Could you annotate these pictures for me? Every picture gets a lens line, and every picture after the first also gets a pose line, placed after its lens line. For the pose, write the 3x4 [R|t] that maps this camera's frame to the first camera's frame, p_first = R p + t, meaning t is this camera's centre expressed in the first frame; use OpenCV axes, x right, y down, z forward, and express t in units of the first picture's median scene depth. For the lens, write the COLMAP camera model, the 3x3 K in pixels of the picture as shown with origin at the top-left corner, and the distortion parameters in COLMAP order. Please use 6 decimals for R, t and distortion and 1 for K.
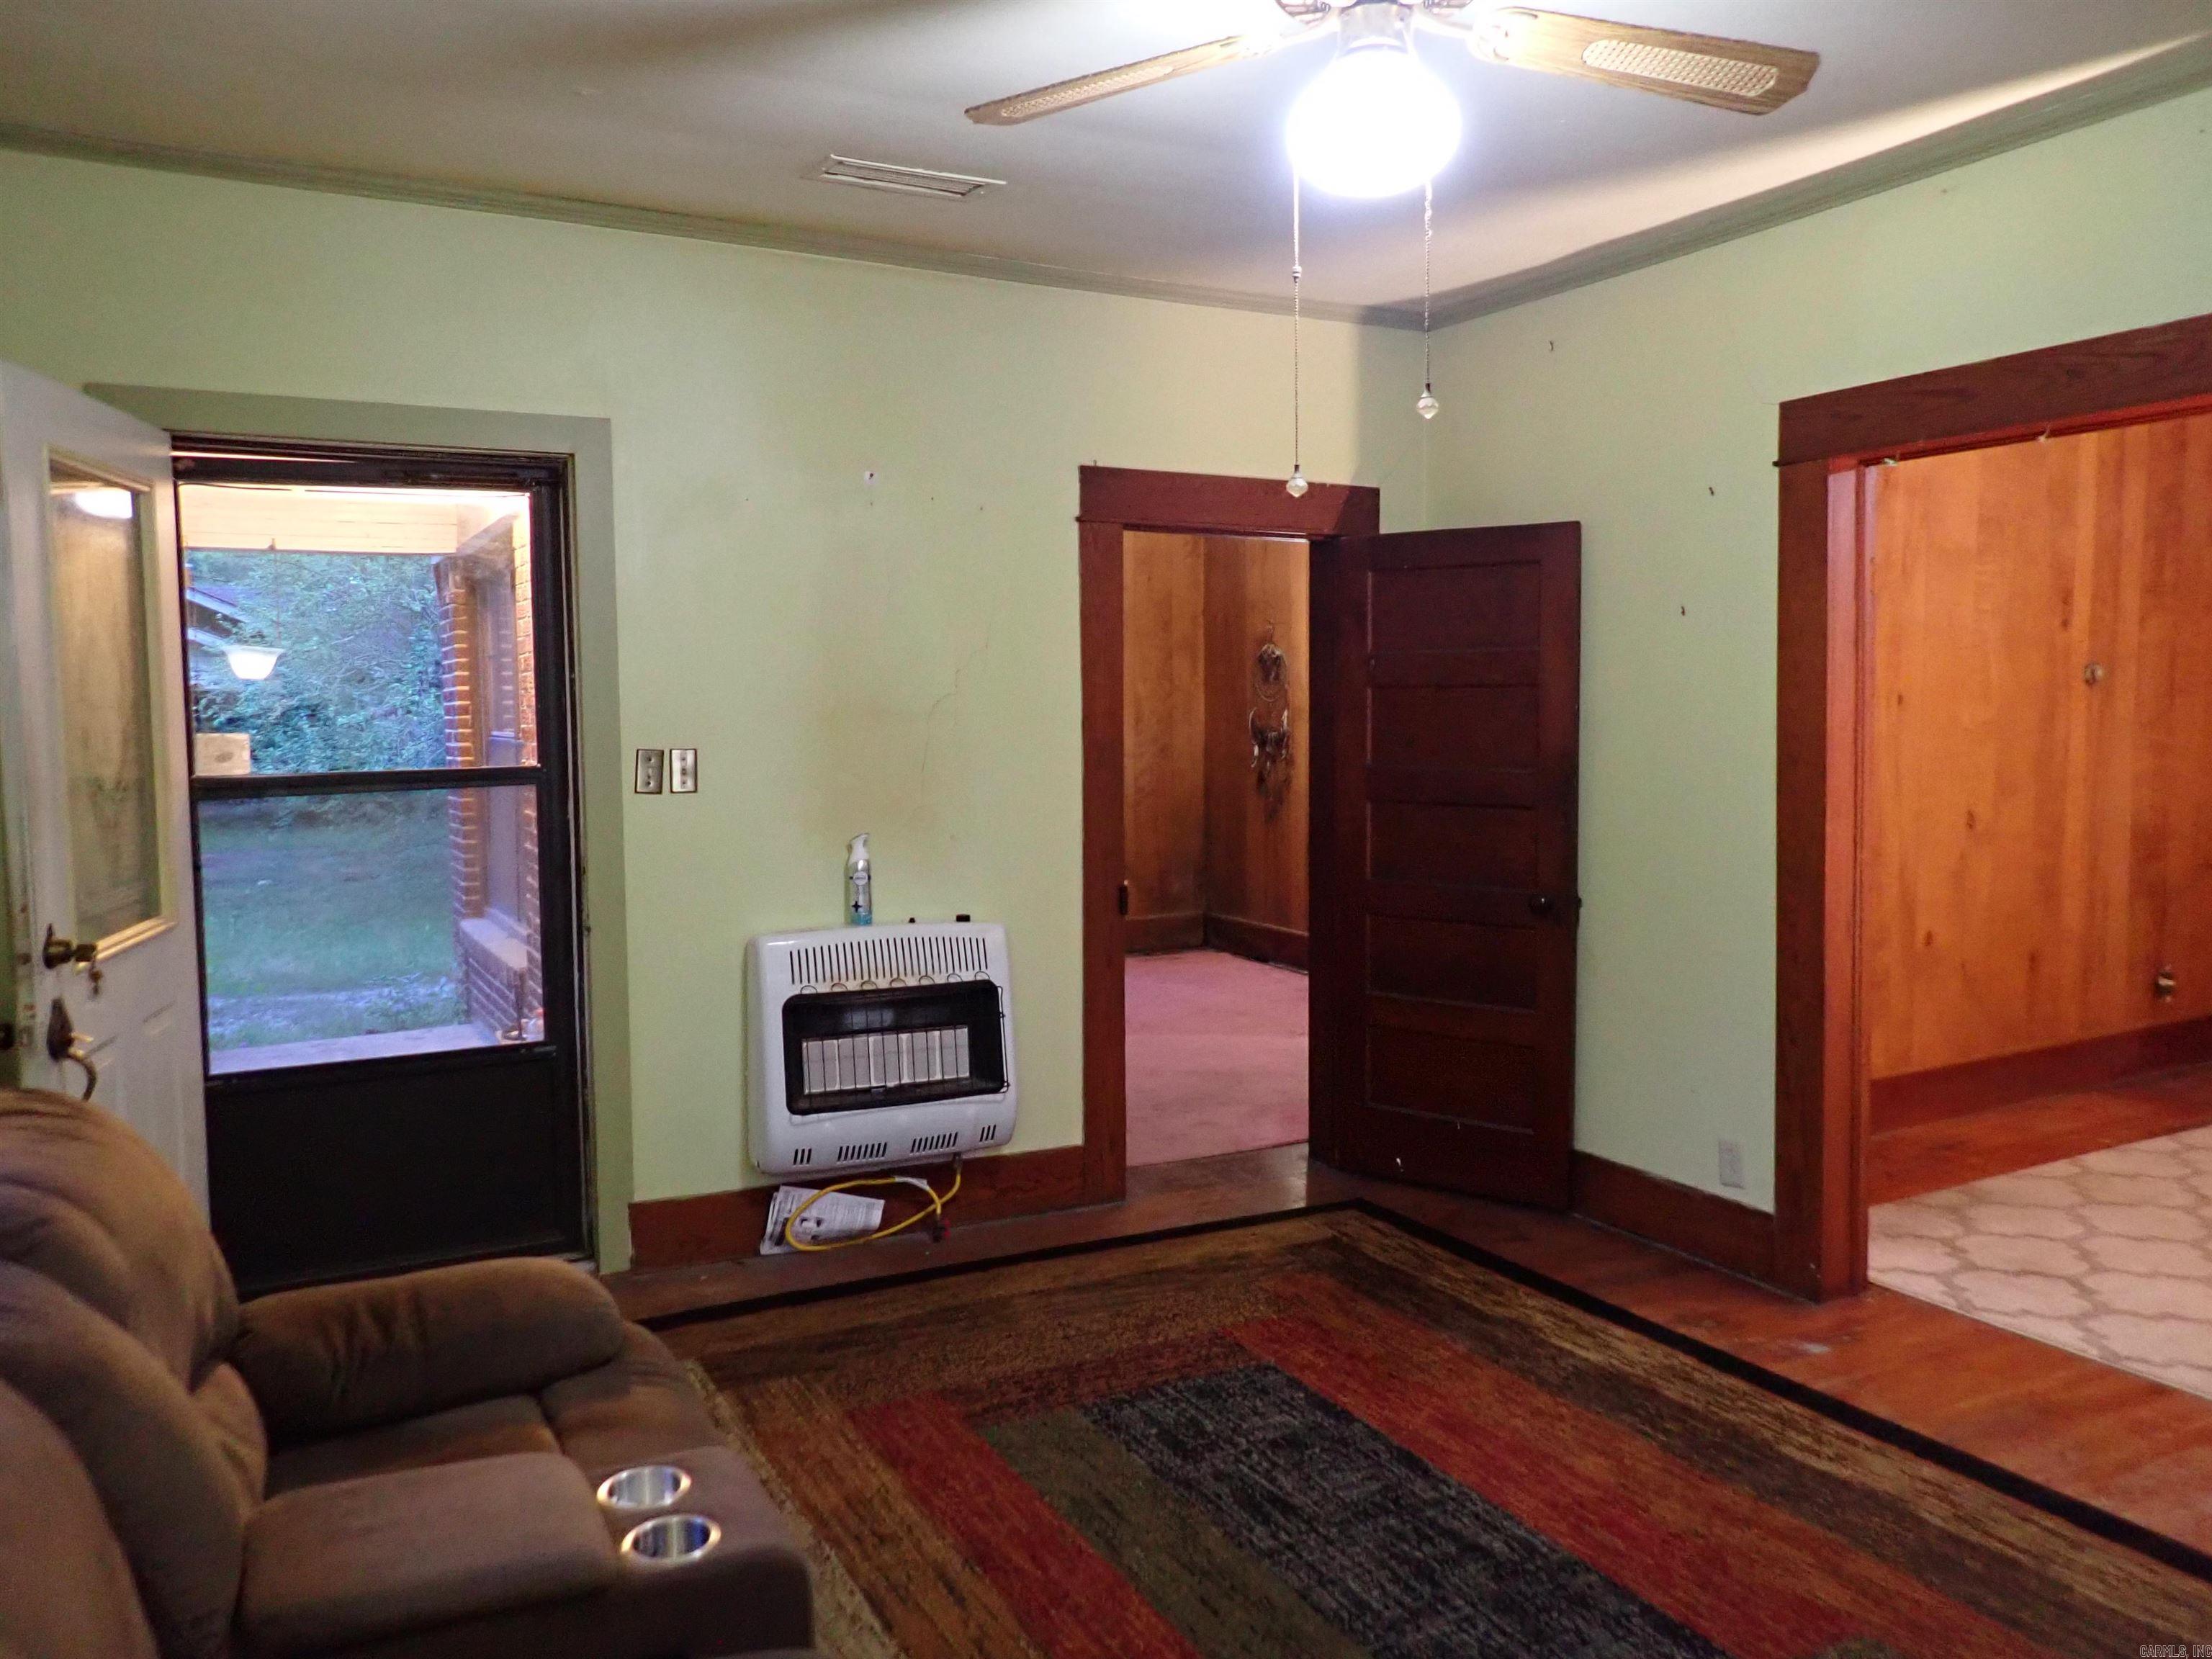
lens RADIAL K [[1629.6, 0, 1108.6], [0, 1629.6, 813.0], [0, 0, 1]] dist [0.002881, -0.008118]
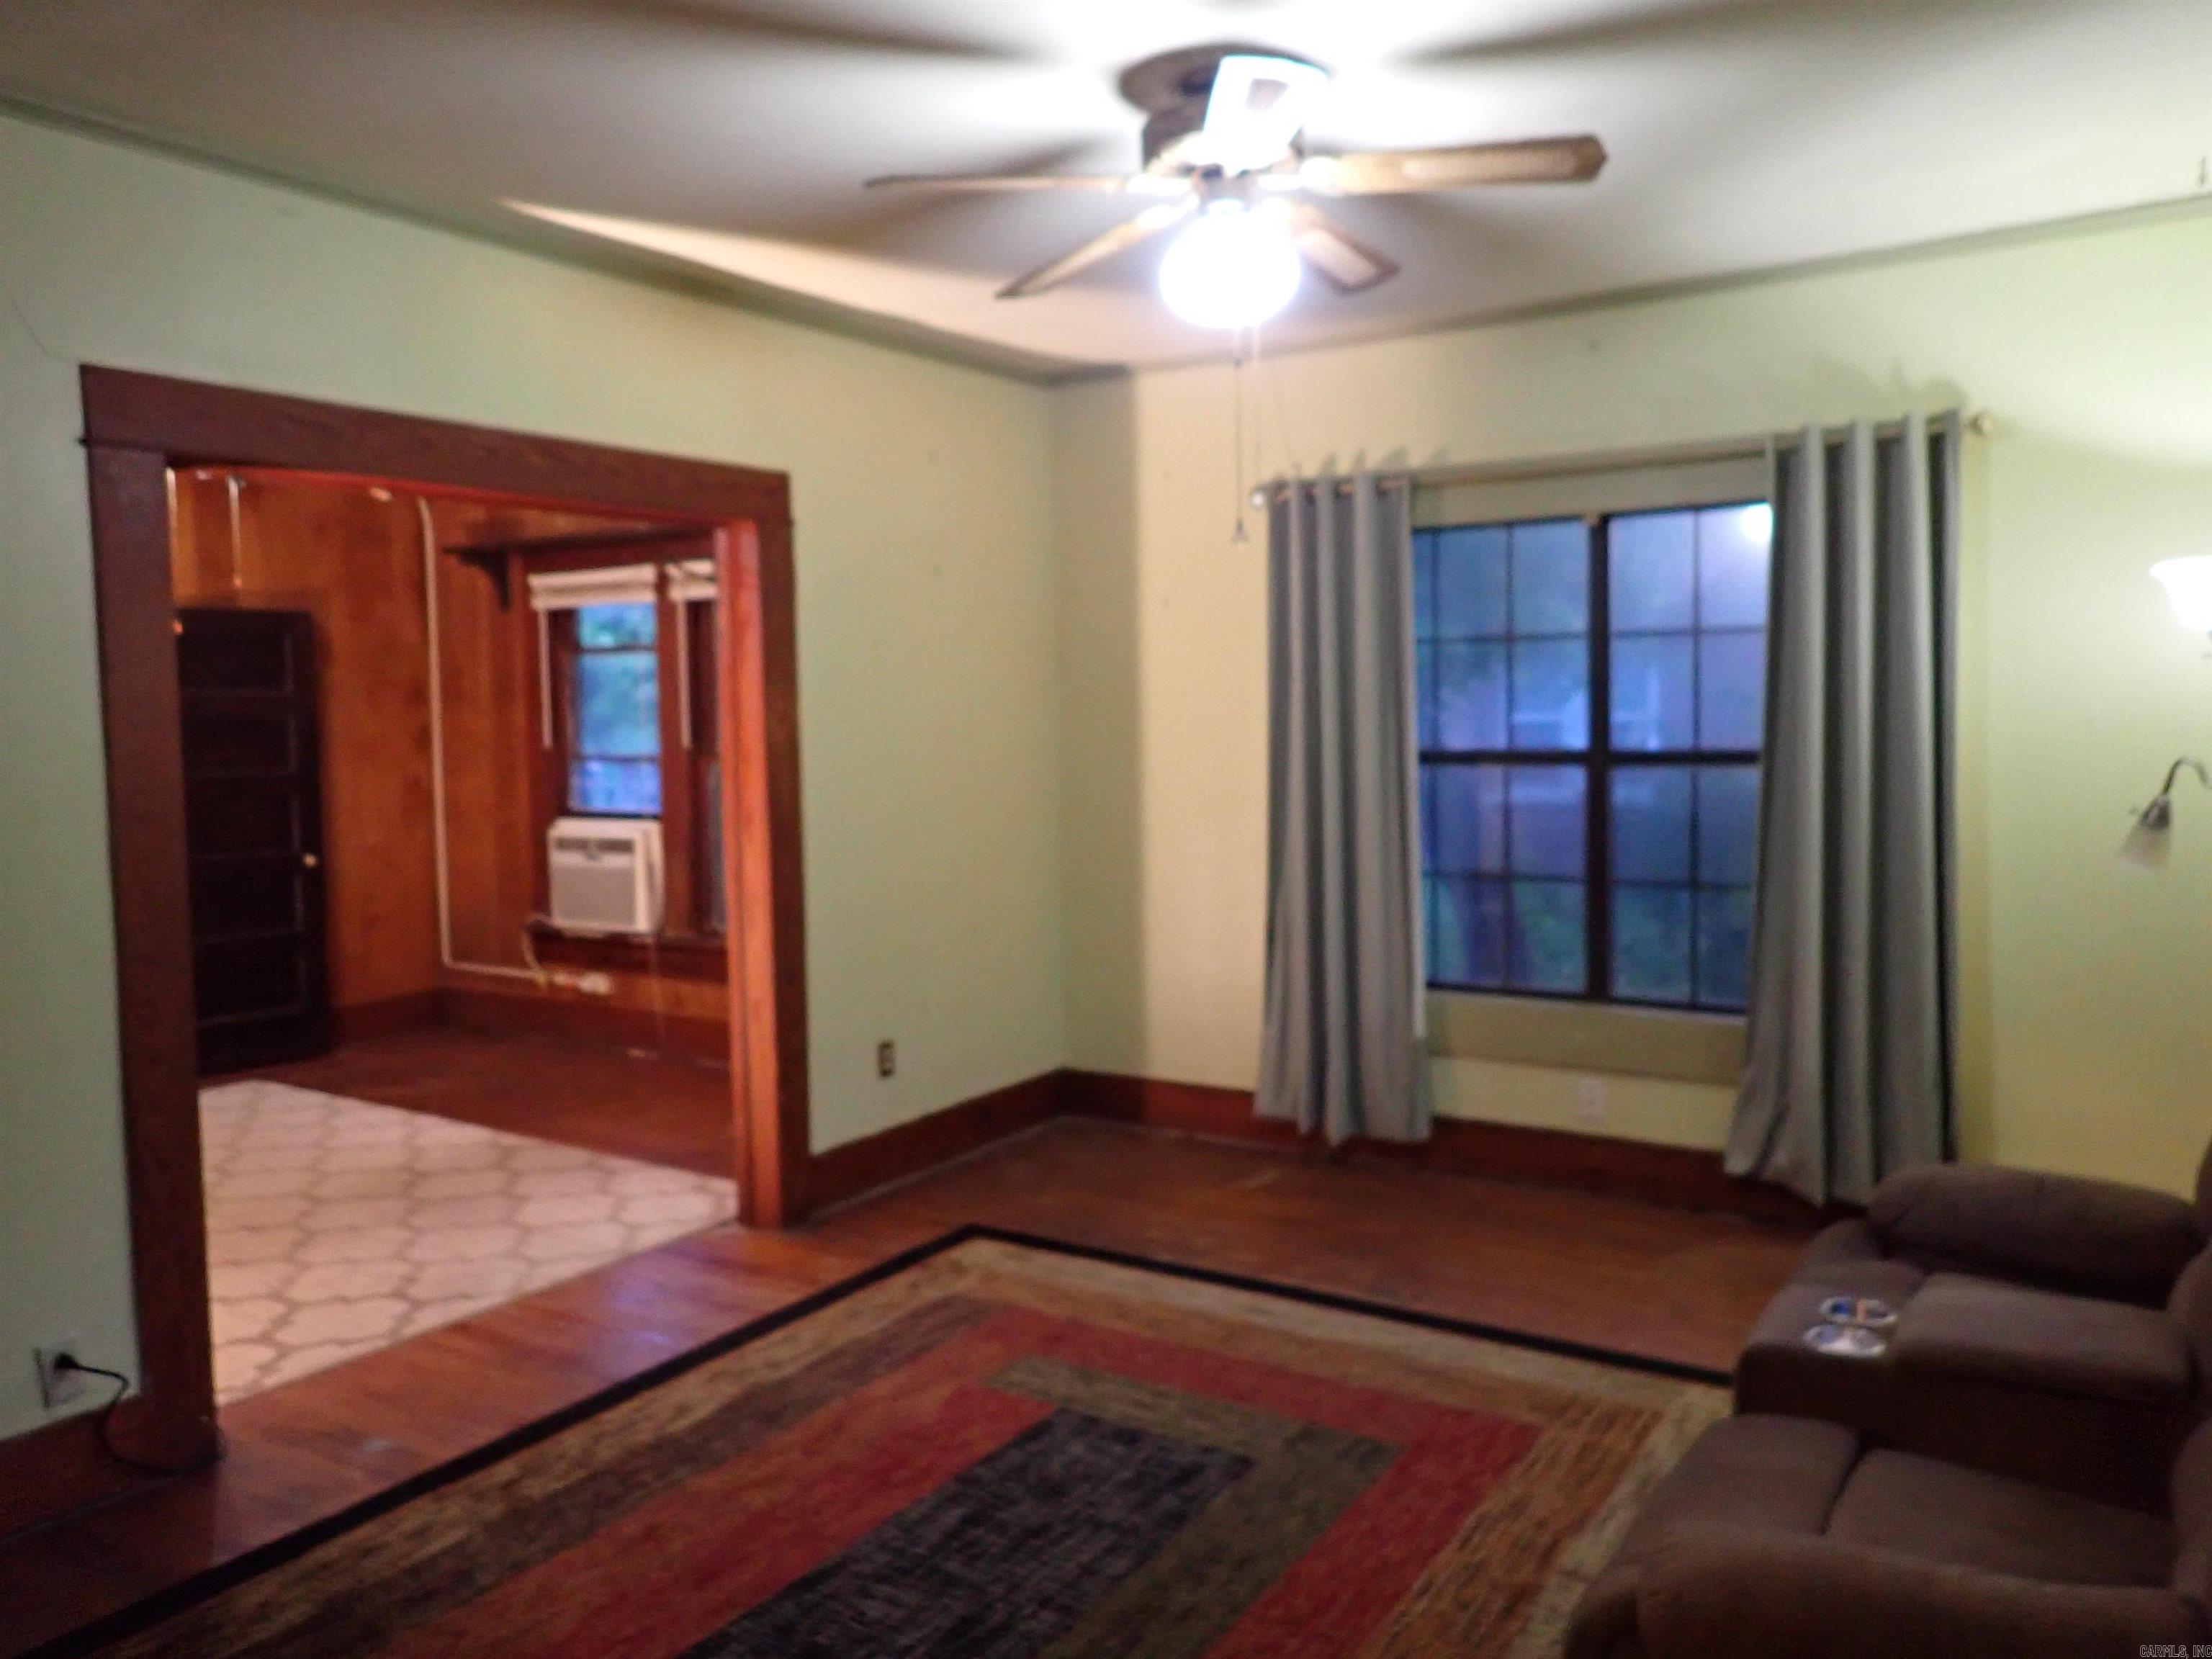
lens RADIAL K [[1629.6, 0, 1101.8], [0, 1629.6, 782.0], [0, 0, 1]] dist [0.002881, -0.008118]
pose [[-0.494203, -0.012930, 0.869250, -0.571337], [0.081239, 0.994827, 0.060985, -0.066164], [-0.865542, 0.100757, -0.490596, 1.087975]]
